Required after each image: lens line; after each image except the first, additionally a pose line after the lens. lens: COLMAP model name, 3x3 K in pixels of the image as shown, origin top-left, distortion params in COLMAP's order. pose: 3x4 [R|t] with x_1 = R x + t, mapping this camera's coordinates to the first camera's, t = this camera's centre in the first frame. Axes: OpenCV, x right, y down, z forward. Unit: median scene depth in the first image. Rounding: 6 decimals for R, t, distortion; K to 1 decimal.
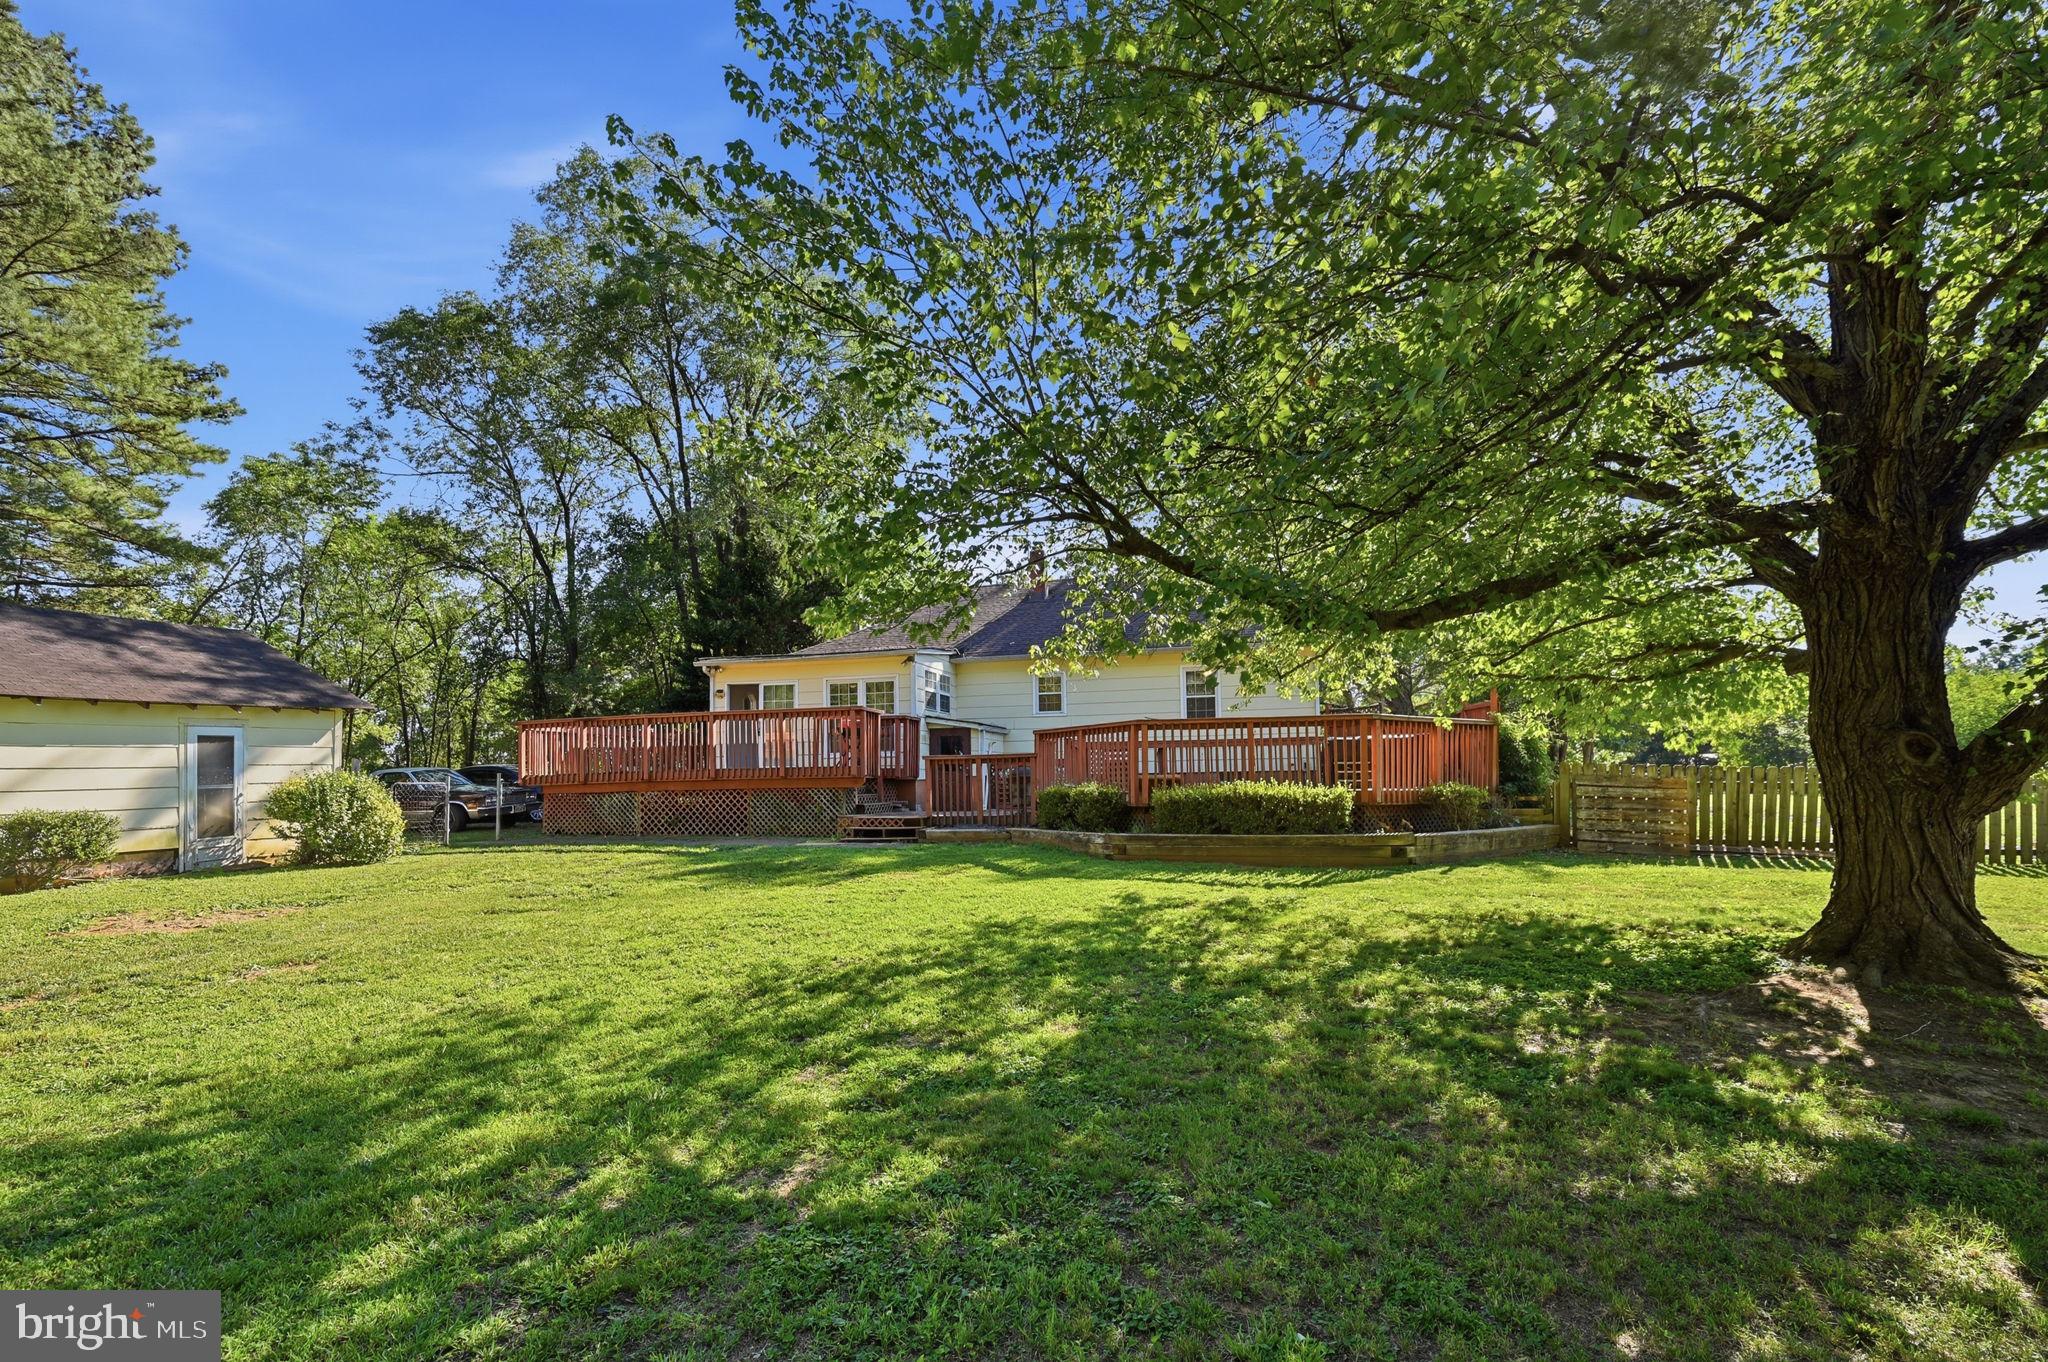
lens RADIAL K [[959.0, 0, 1026.3], [0, 959.0, 692.7], [0, 0, 1]] dist [0.003067, 0.000090]
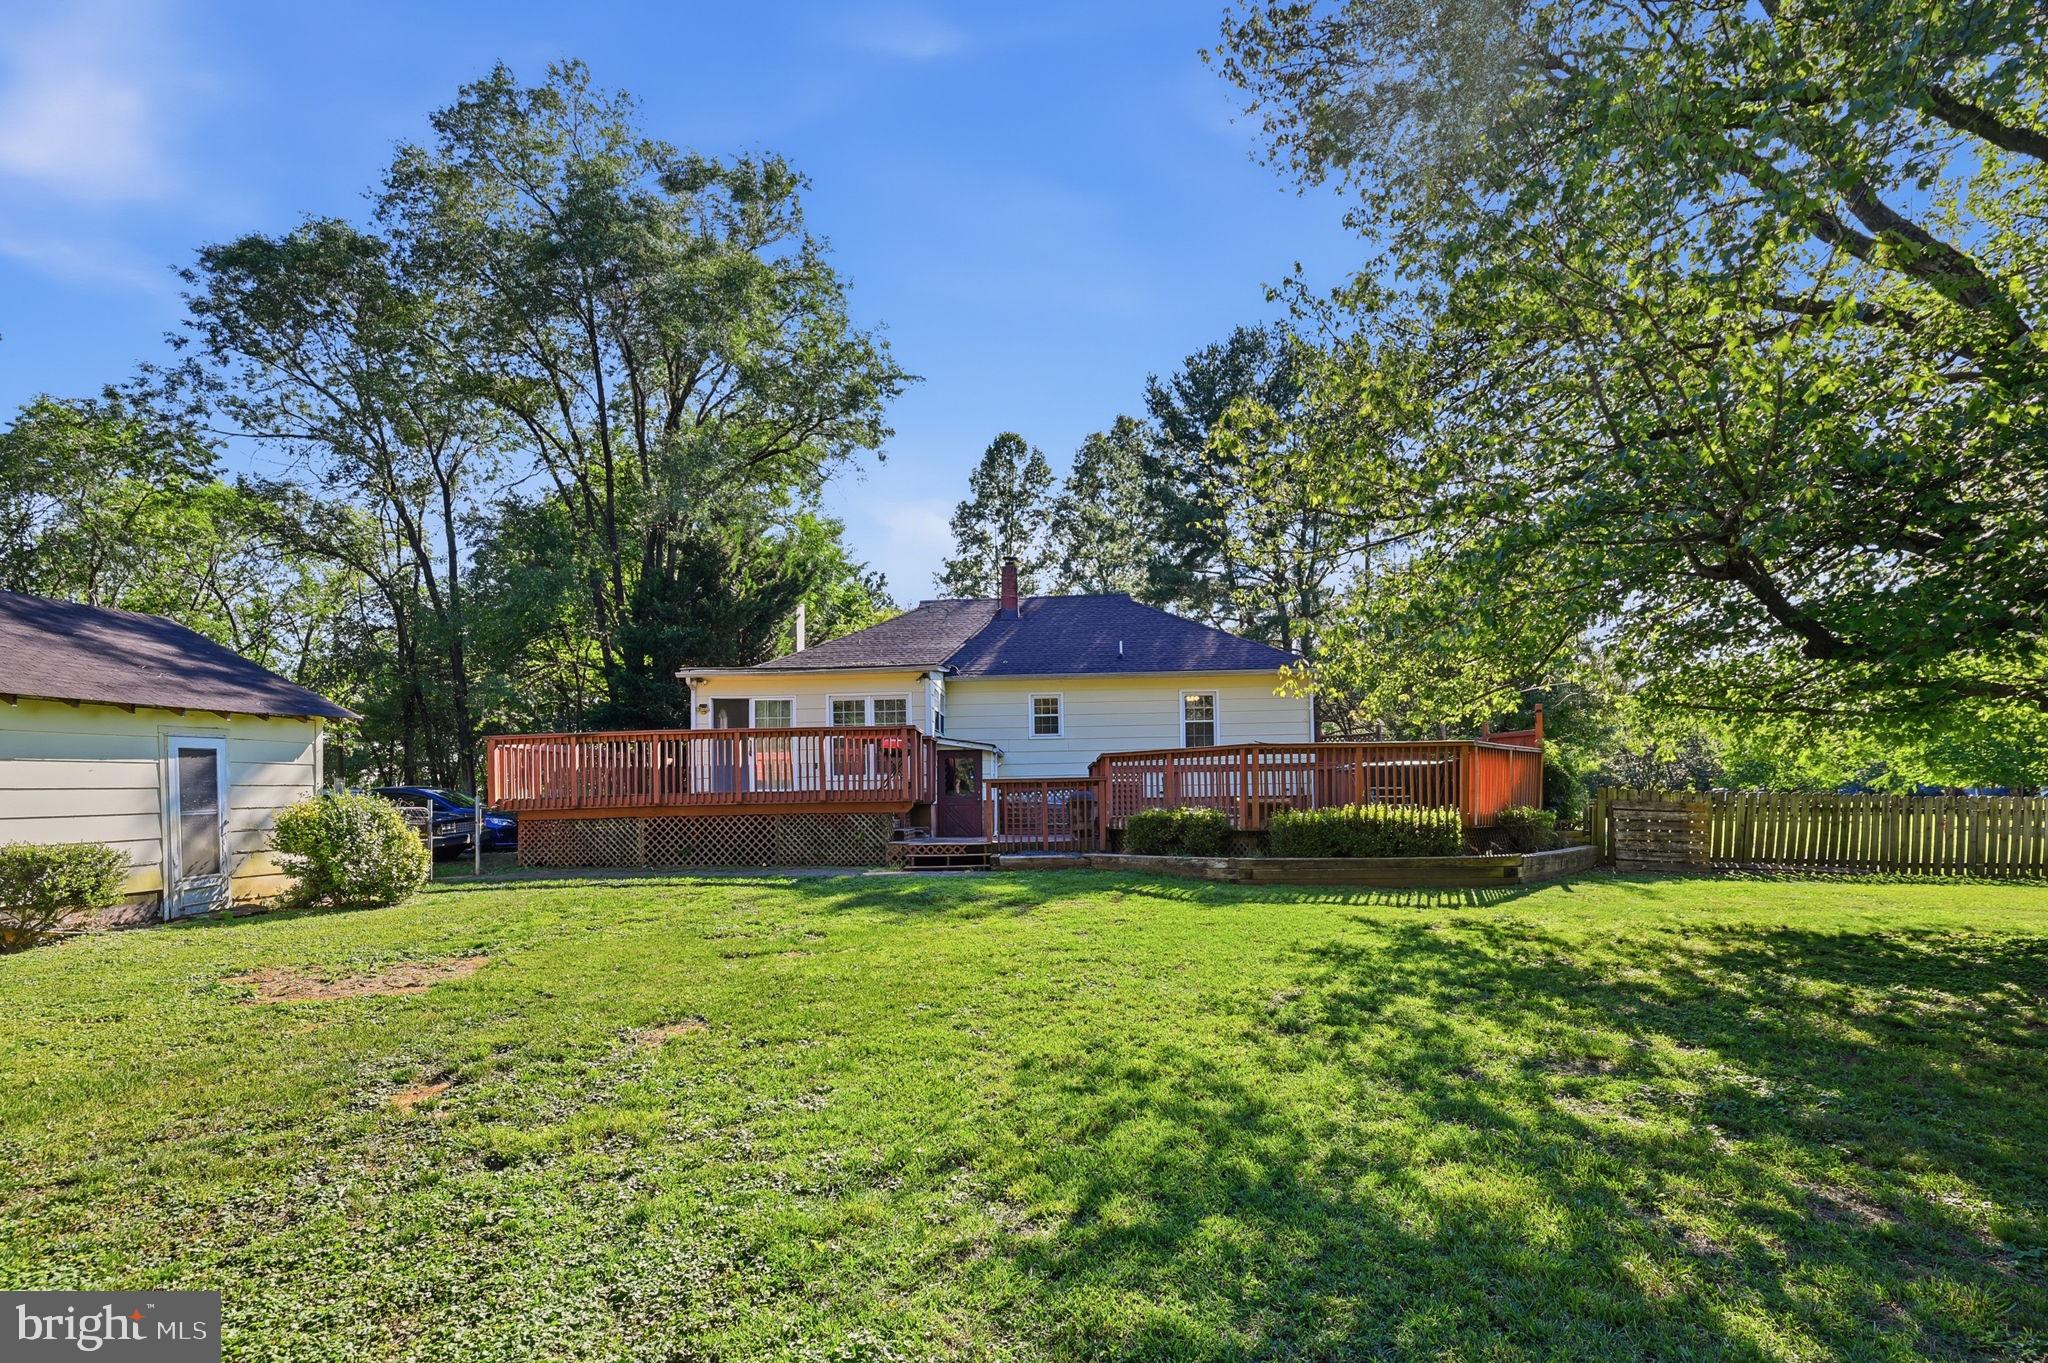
lens RADIAL K [[981.0, 0, 1014.7], [0, 981.0, 730.8], [0, 0, 1]] dist [0.002202, 0.000596]
pose [[0.976691, 0.016240, 0.214036, -0.233606], [-0.019124, 0.999752, 0.011412, 0.005511], [-0.213798, -0.015239, 0.976759, 0.041408]]
